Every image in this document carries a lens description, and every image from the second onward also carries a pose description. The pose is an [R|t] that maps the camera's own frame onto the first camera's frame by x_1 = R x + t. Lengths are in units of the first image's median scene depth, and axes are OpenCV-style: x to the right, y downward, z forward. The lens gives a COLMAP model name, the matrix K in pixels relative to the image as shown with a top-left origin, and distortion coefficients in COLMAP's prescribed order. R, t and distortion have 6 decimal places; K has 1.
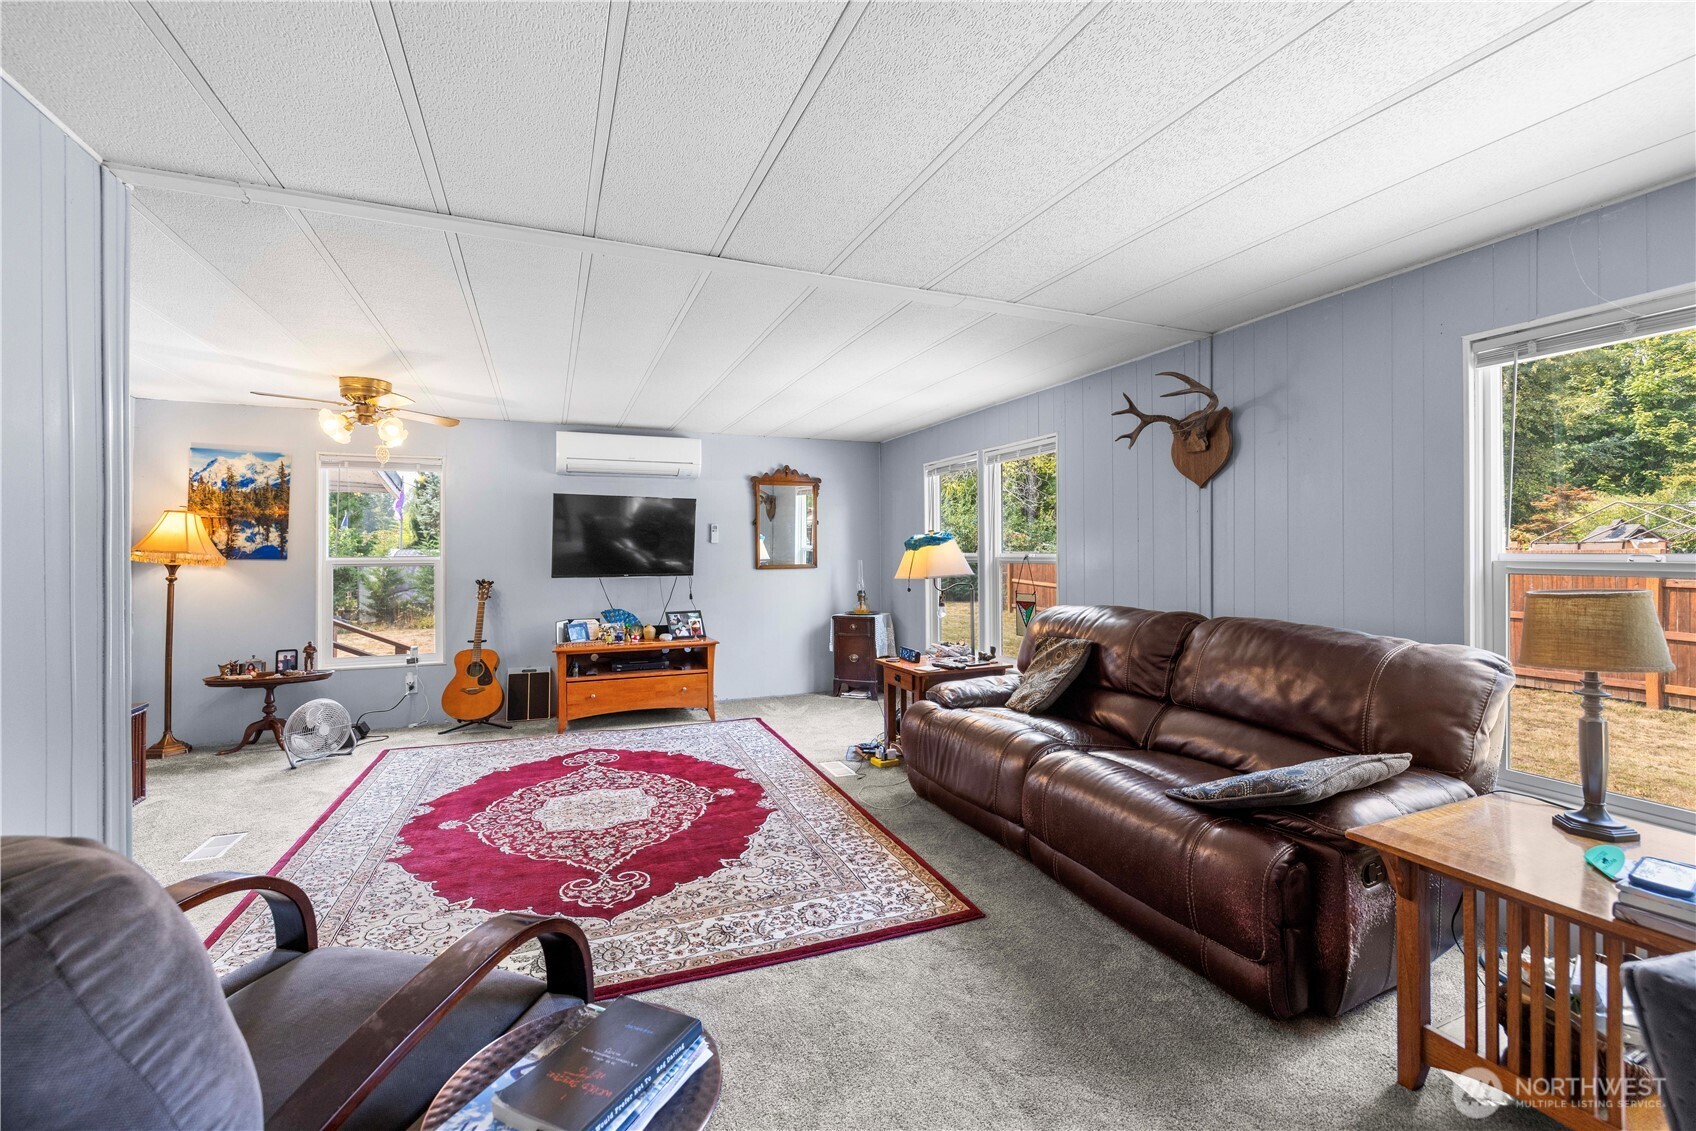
lens RADIAL K [[714.8, 0, 849.5], [0, 714.8, 548.5], [0, 0, 1]] dist [-0.002589, 0.000839]
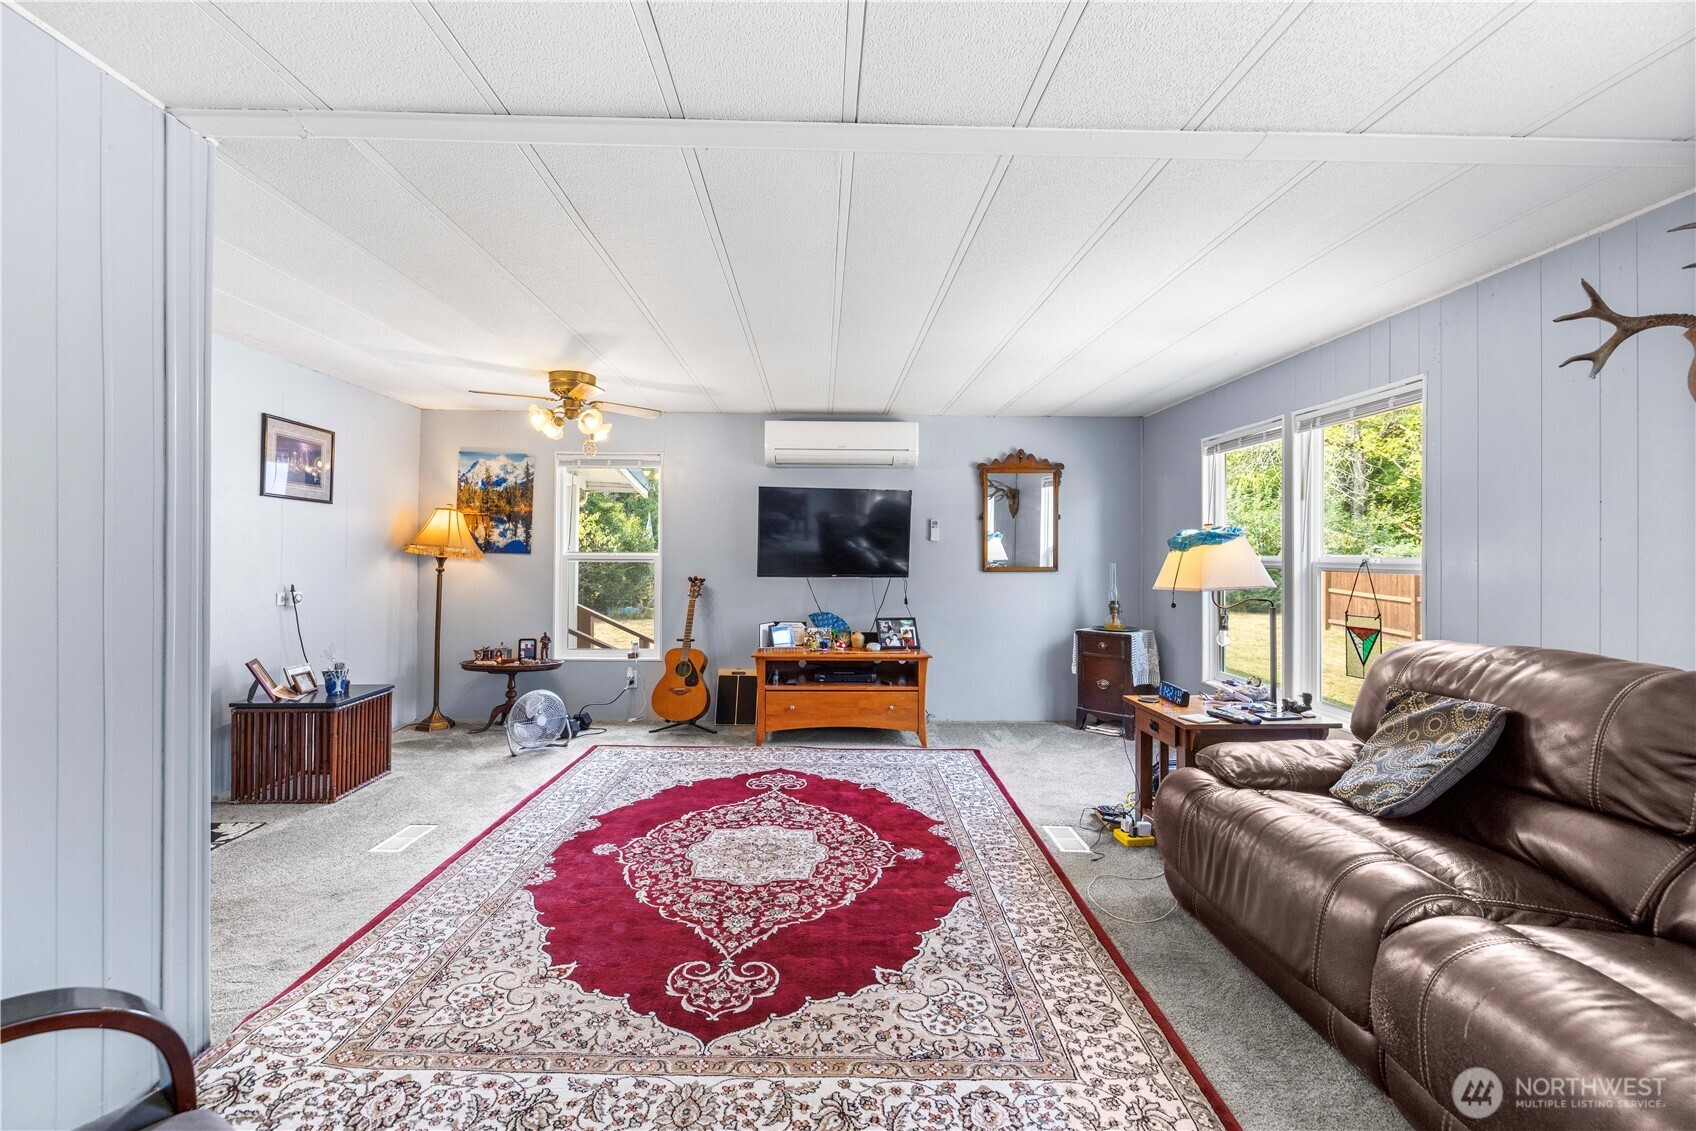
lens RADIAL K [[714.8, 0, 839.9], [0, 714.8, 549.5], [0, 0, 1]] dist [-0.002589, 0.000839]
pose [[0.930406, 0.009614, -0.366404, 0.038725], [-0.009025, 0.999954, 0.003321, 0.001933], [0.366418, 0.000217, 0.930450, 0.230022]]
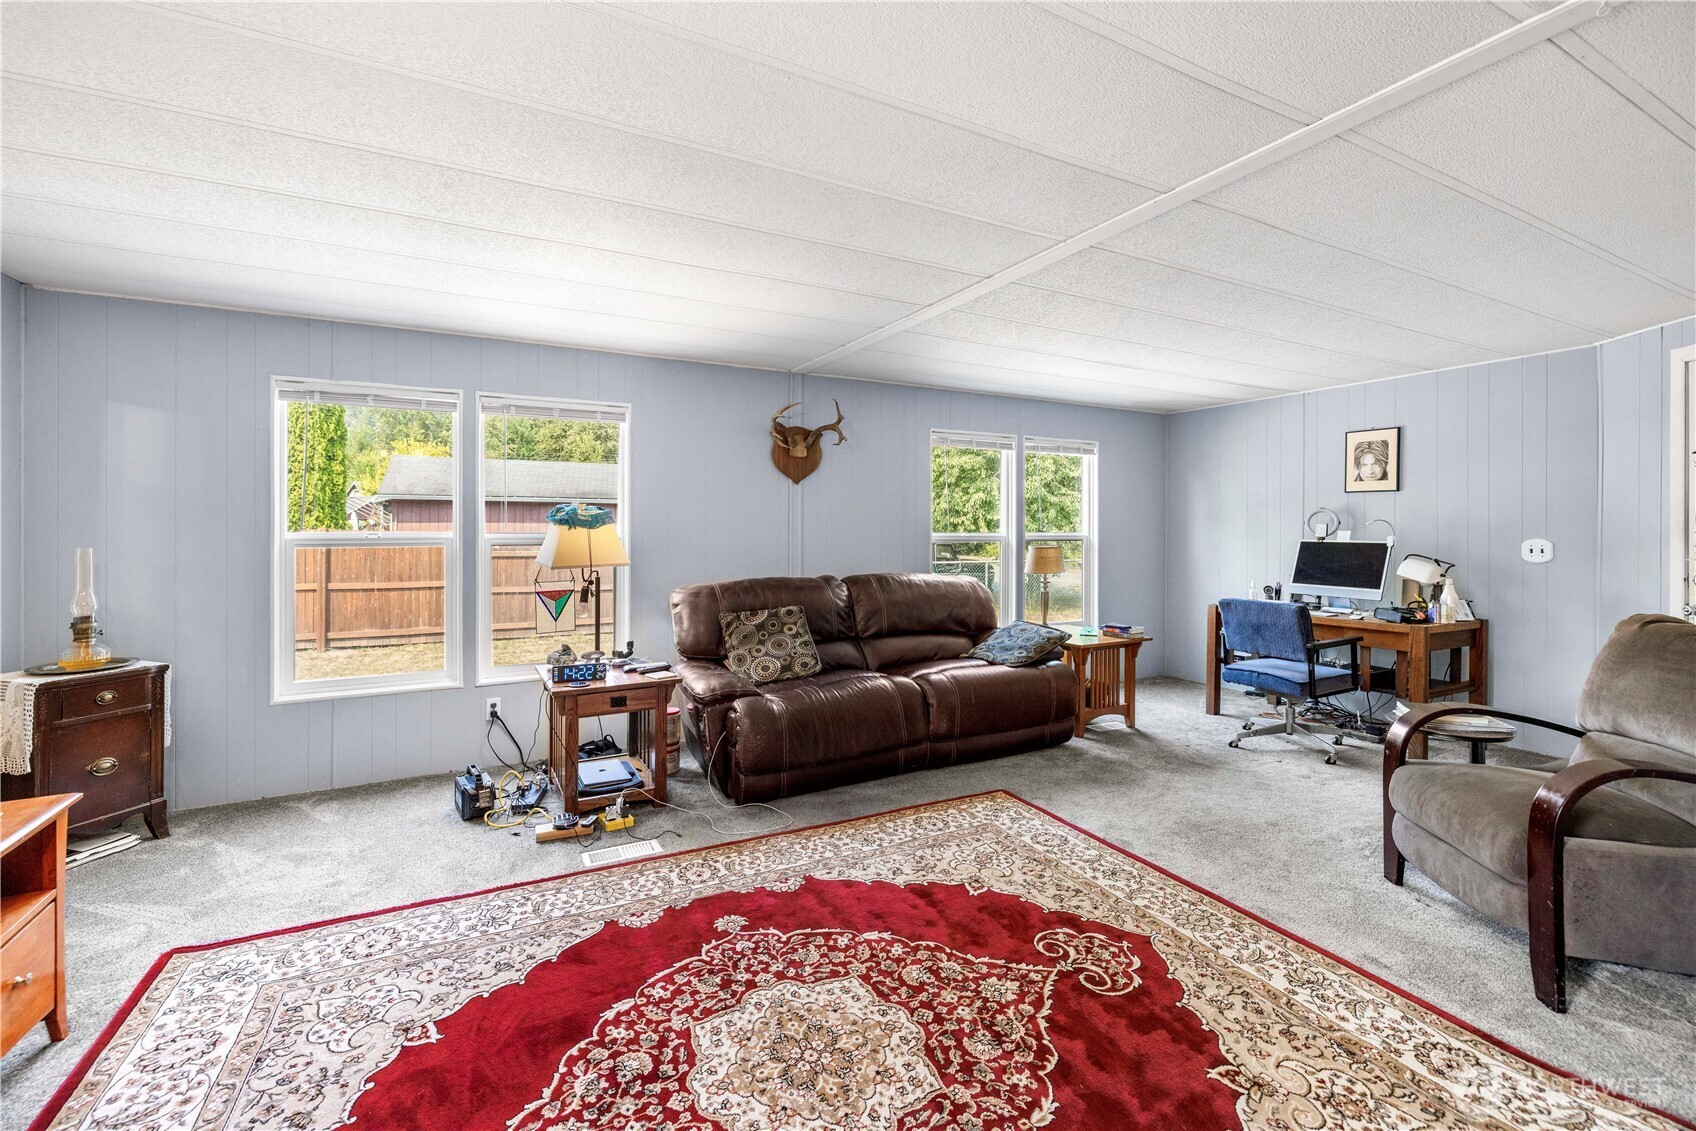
lens RADIAL K [[714.8, 0, 831.6], [0, 714.8, 530.8], [0, 0, 1]] dist [-0.002589, 0.000839]
pose [[-0.075675, 0.000135, 0.997133, -0.773803], [-0.005762, 0.999983, -0.000573, 0.004050], [-0.997116, -0.005789, -0.075673, 0.941748]]
